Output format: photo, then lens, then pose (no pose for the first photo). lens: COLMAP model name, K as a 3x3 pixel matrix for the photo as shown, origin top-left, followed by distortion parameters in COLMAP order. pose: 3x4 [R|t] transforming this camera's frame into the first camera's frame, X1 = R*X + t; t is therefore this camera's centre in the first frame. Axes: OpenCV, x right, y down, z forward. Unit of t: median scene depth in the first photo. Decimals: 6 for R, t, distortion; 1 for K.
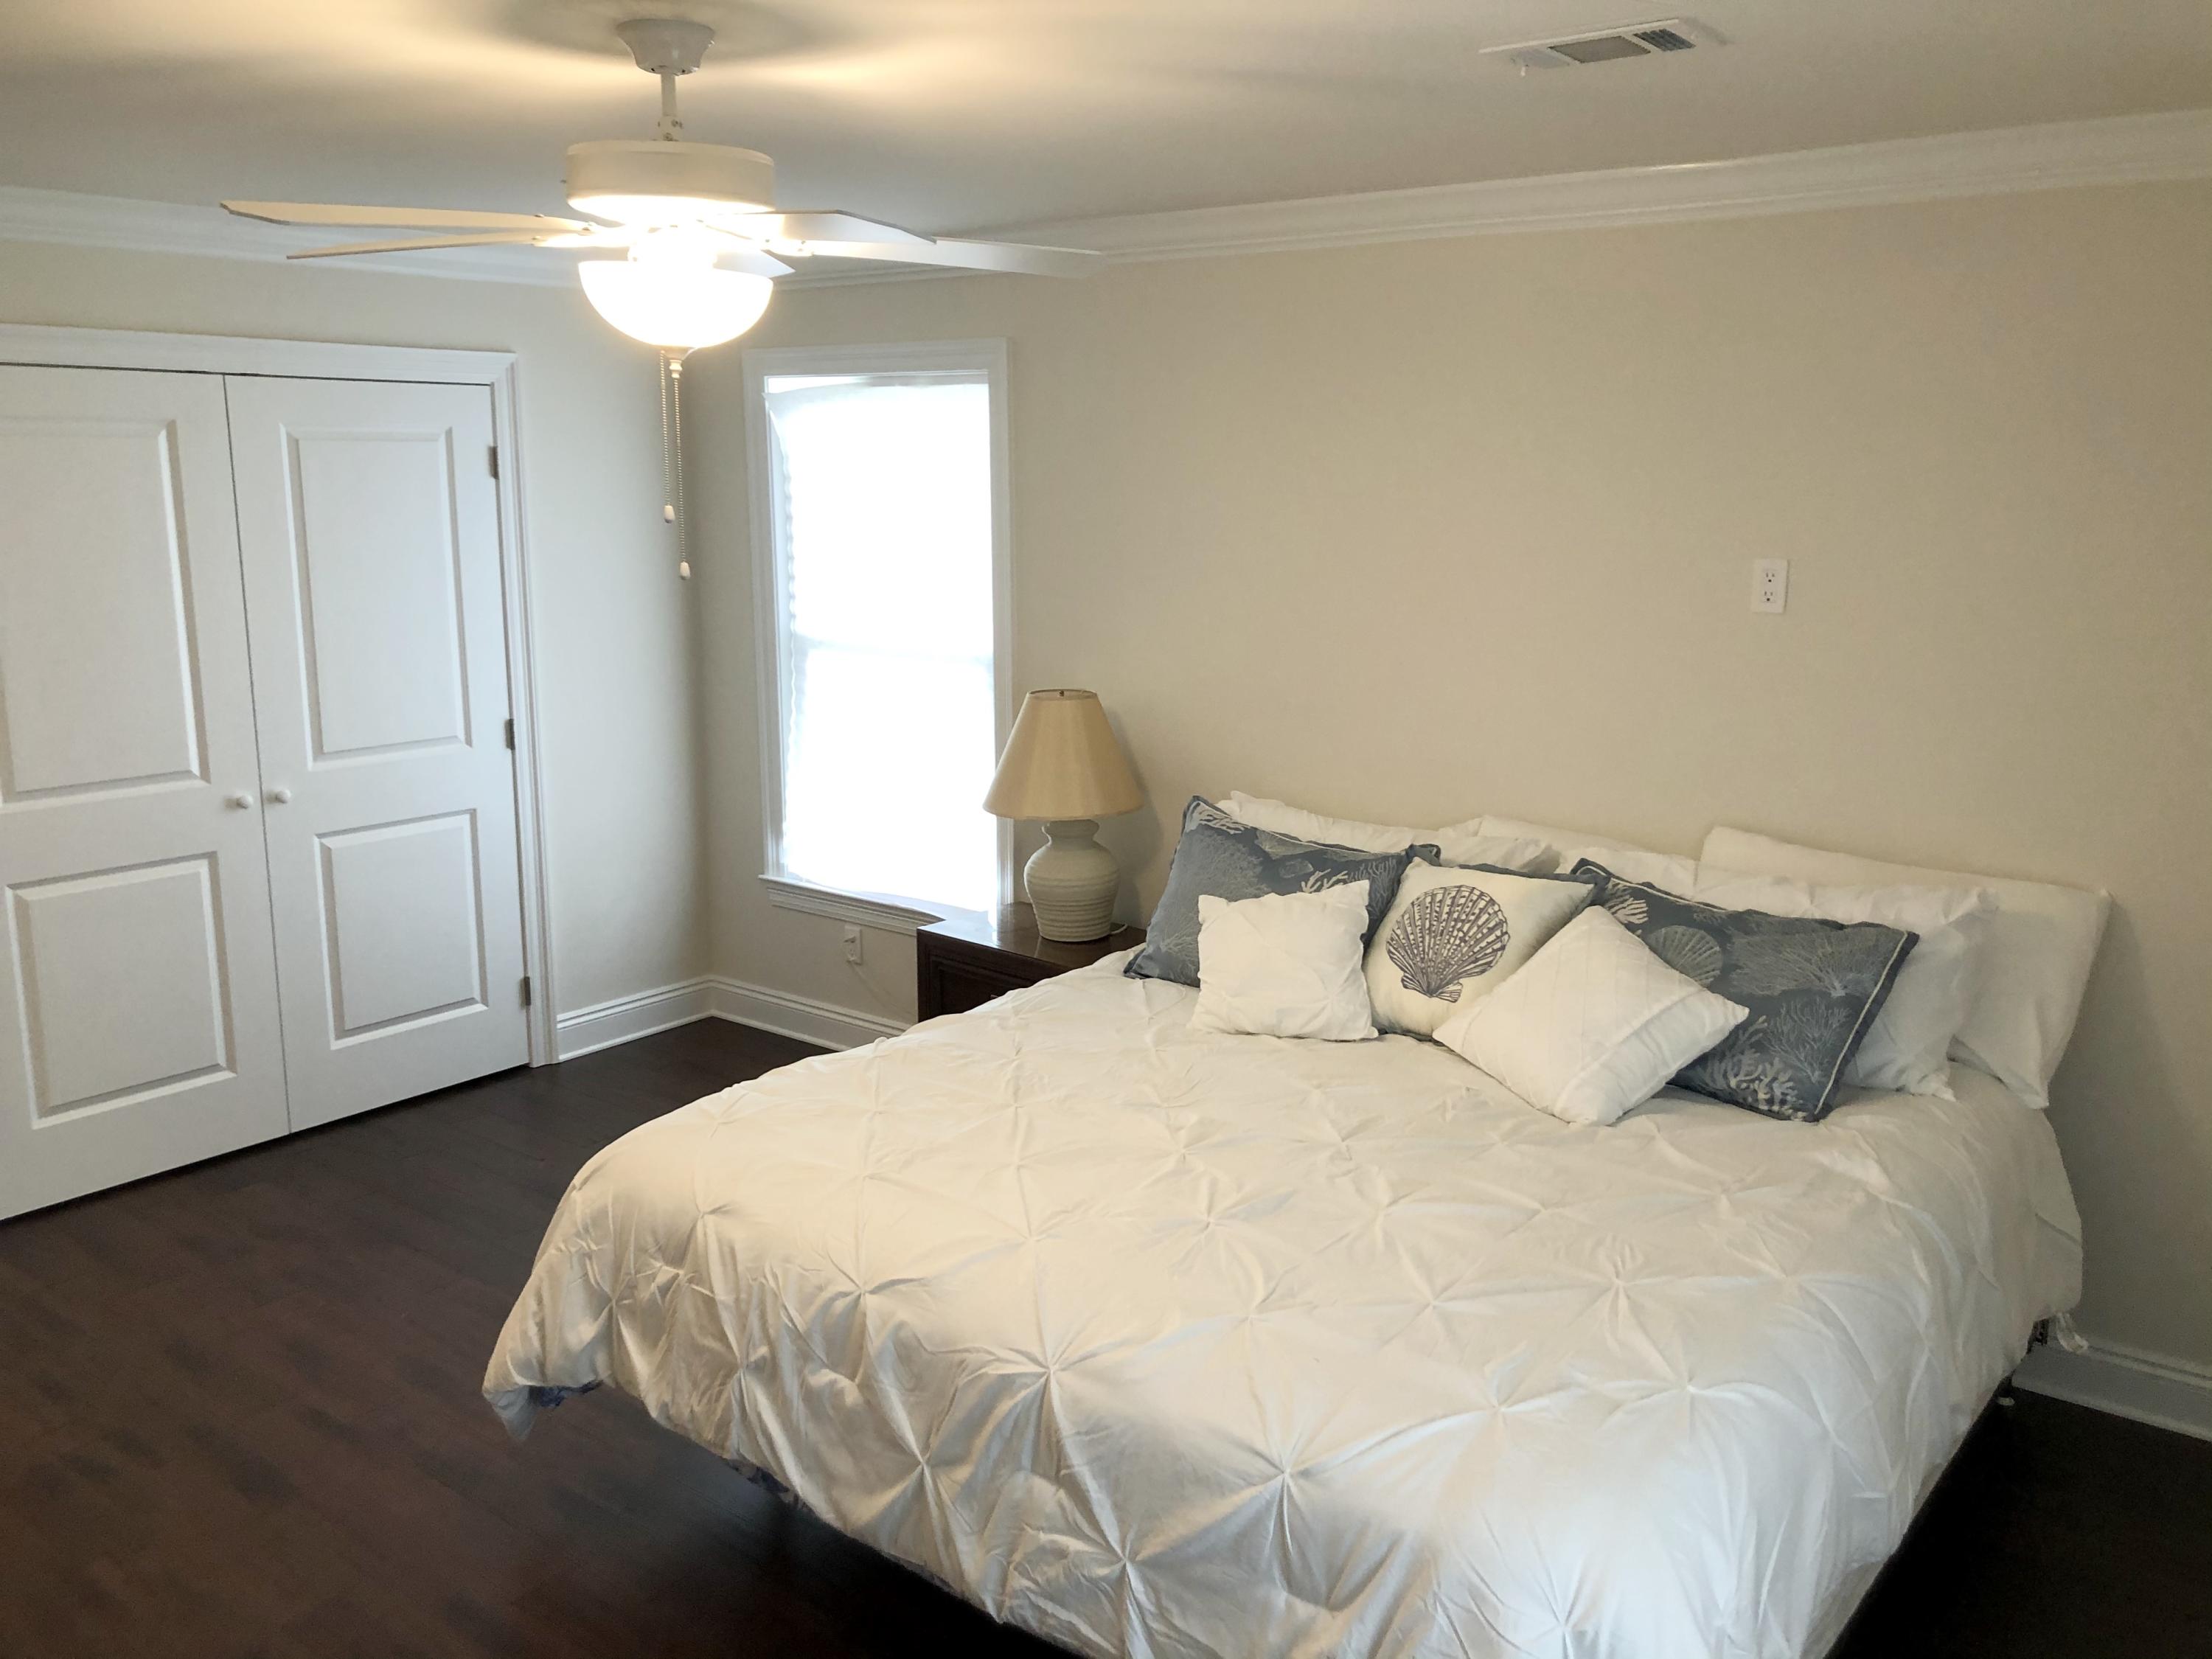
lens RADIAL K [[1812.8, 0, 1123.7], [0, 1812.8, 838.7], [0, 0, 1]] dist [0.027351, -0.007369]
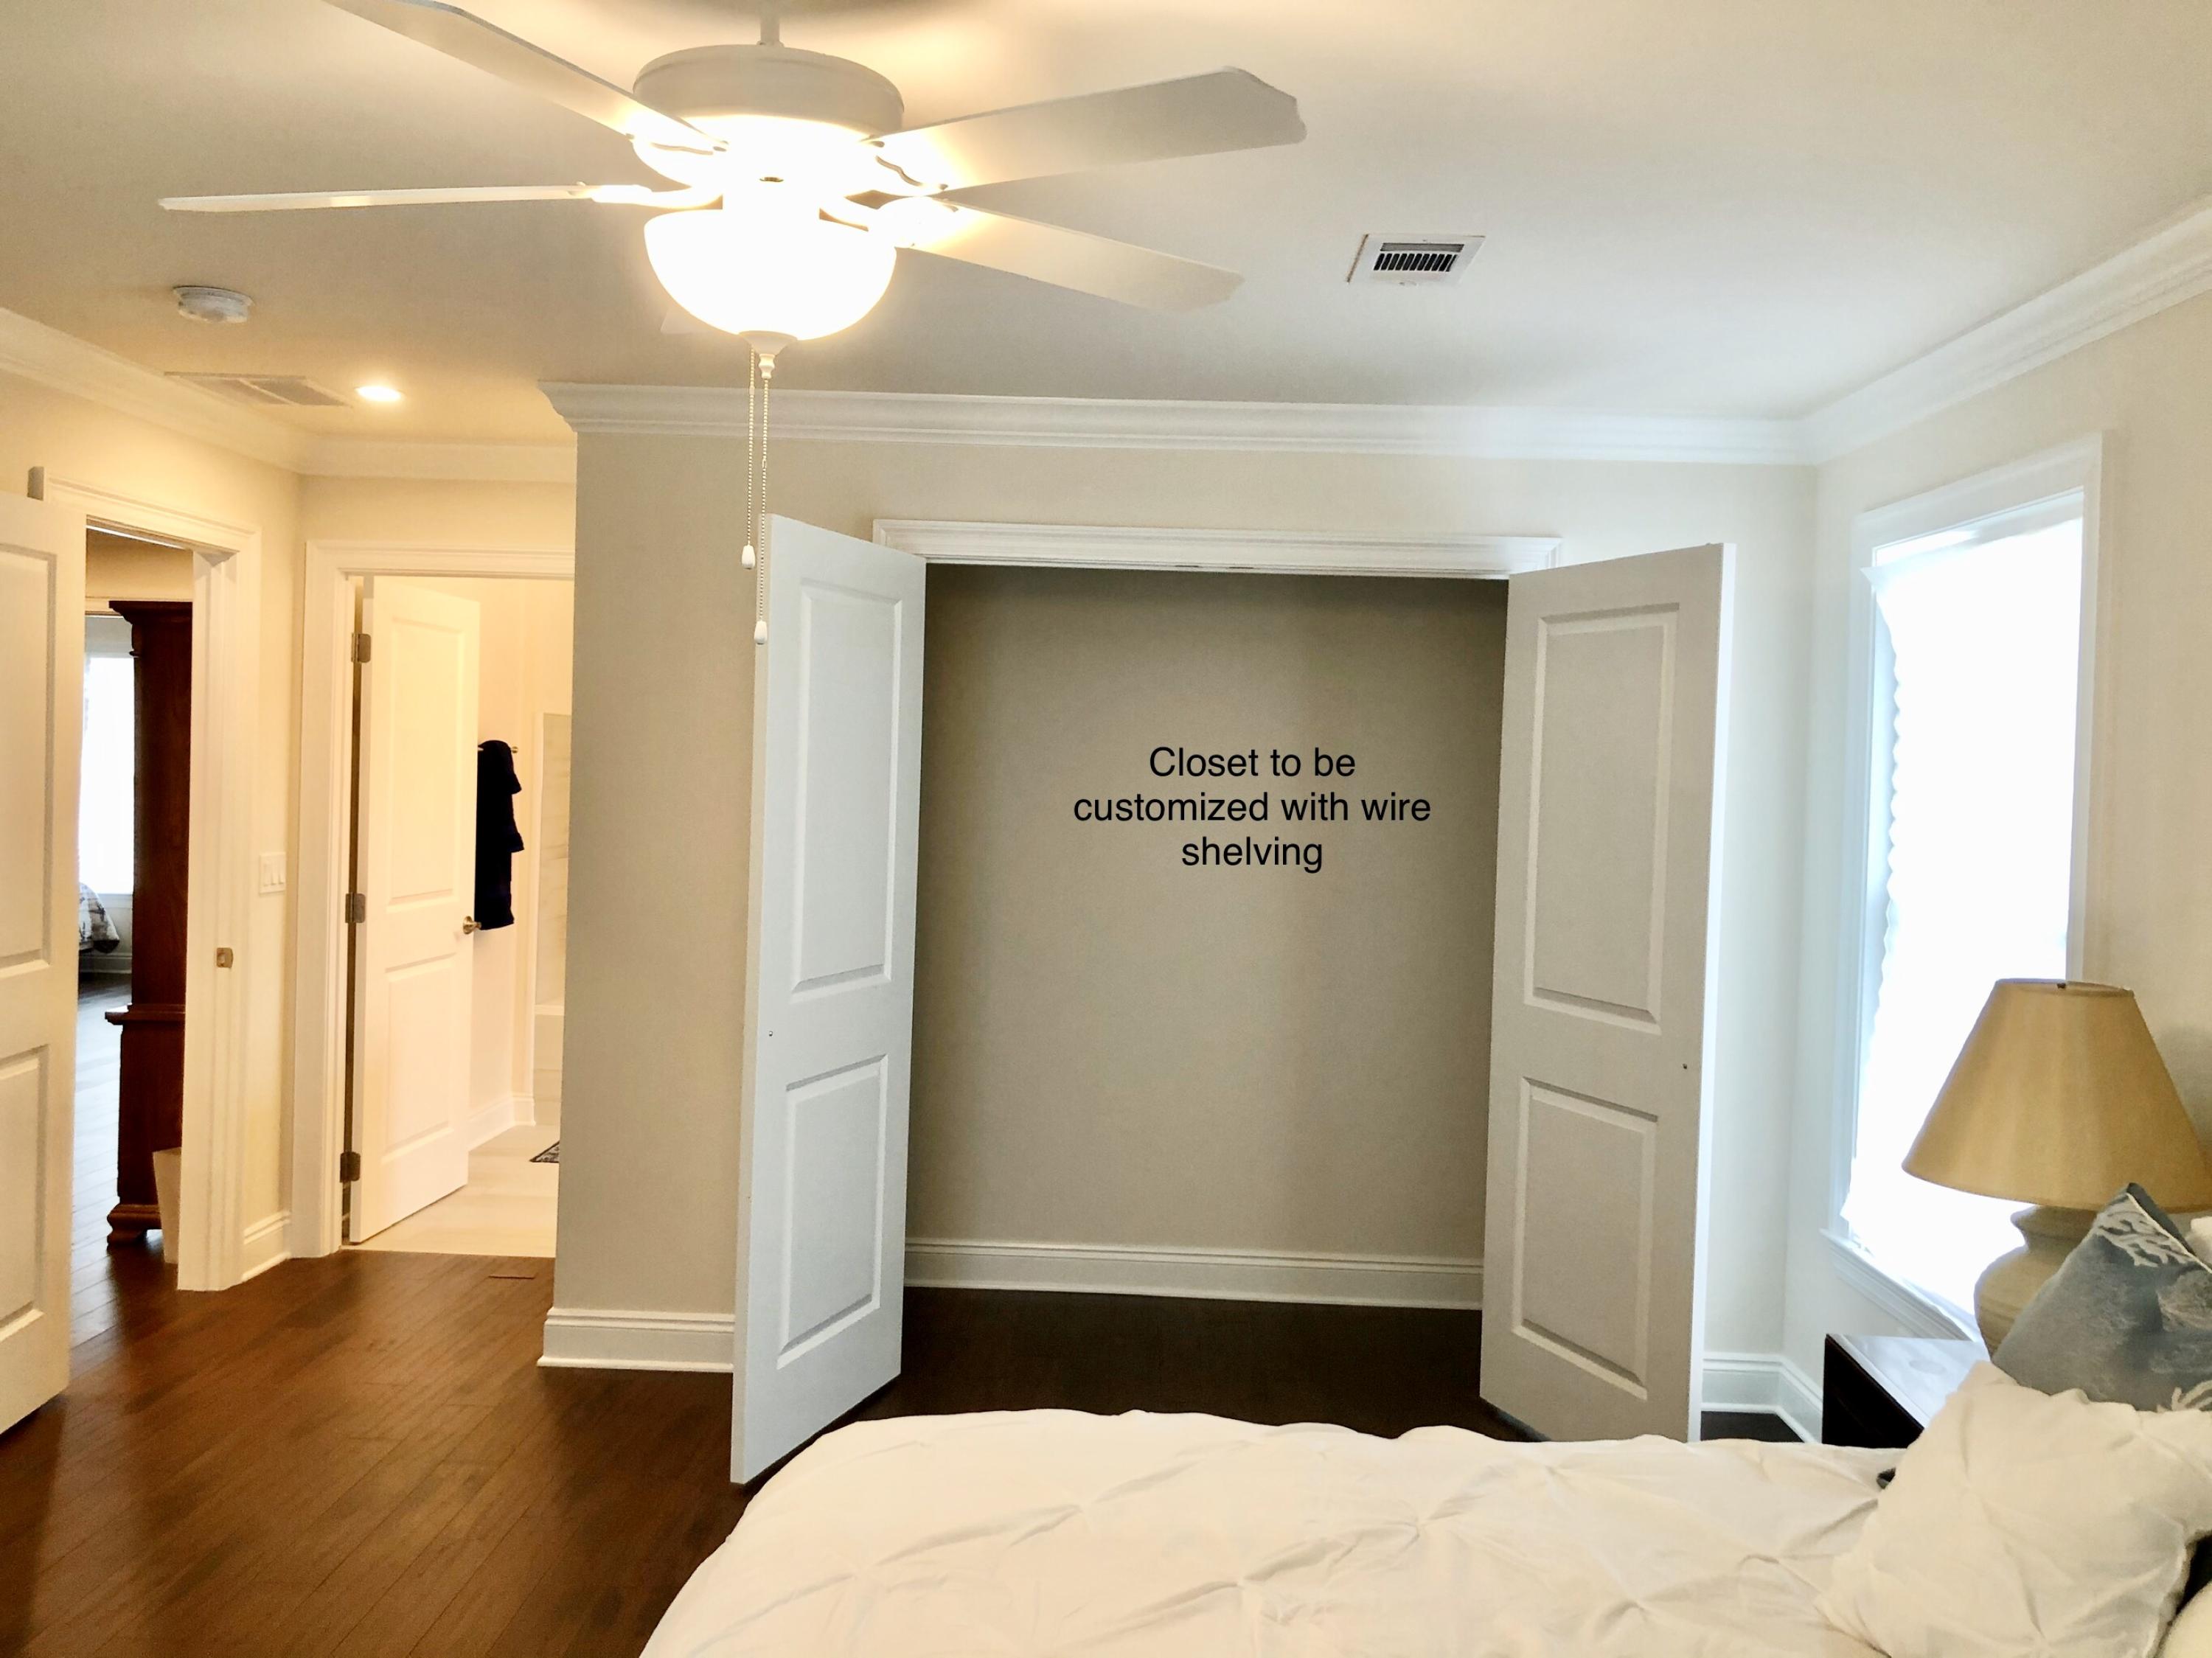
lens RADIAL K [[1812.6, 0, 1140.6], [0, 1812.6, 785.9], [0, 0, 1]] dist [0.027351, -0.007369]
pose [[0.610624, 0.034831, -0.791154, 0.251986], [-0.197097, 0.974280, -0.109230, -0.023426], [0.767001, 0.222633, 0.601784, 0.407936]]
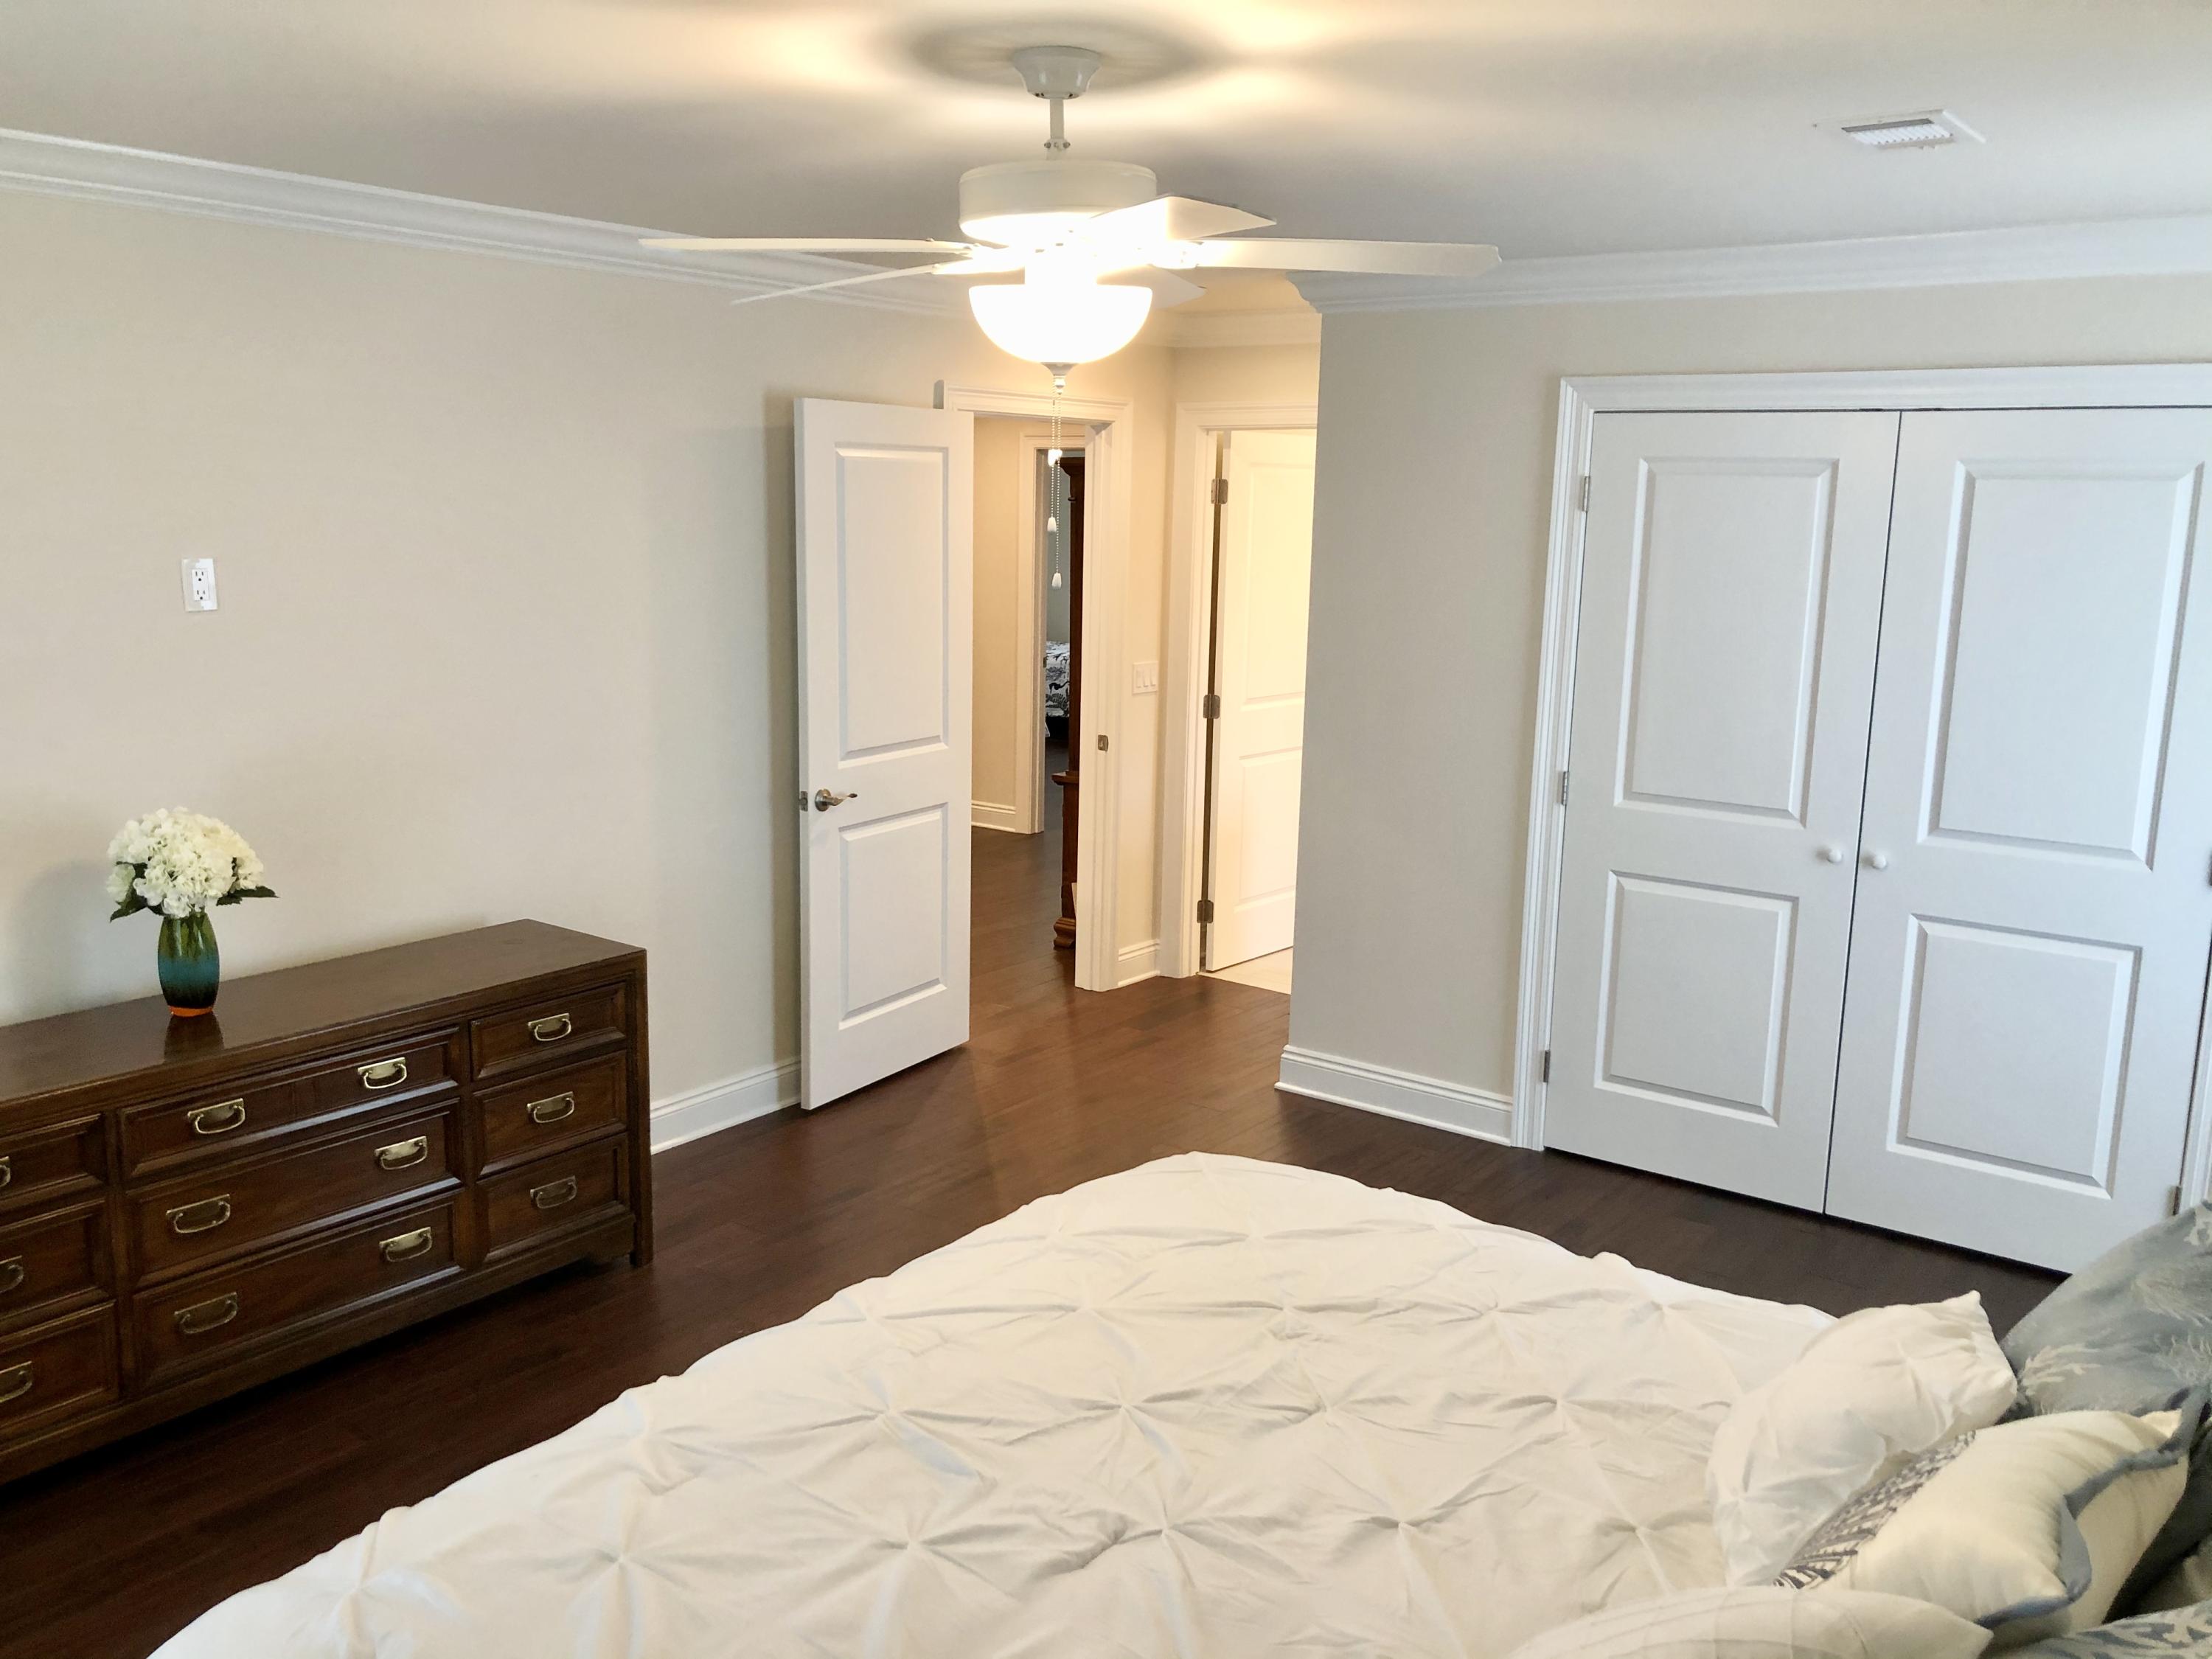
lens RADIAL K [[1812.8, 0, 1106.1], [0, 1812.8, 814.6], [0, 0, 1]] dist [0.027351, -0.007369]
pose [[0.037228, 0.180325, -0.982902, 0.453671], [-0.228635, 0.959031, 0.167286, -0.117959], [0.972800, 0.218499, 0.076931, 0.576029]]
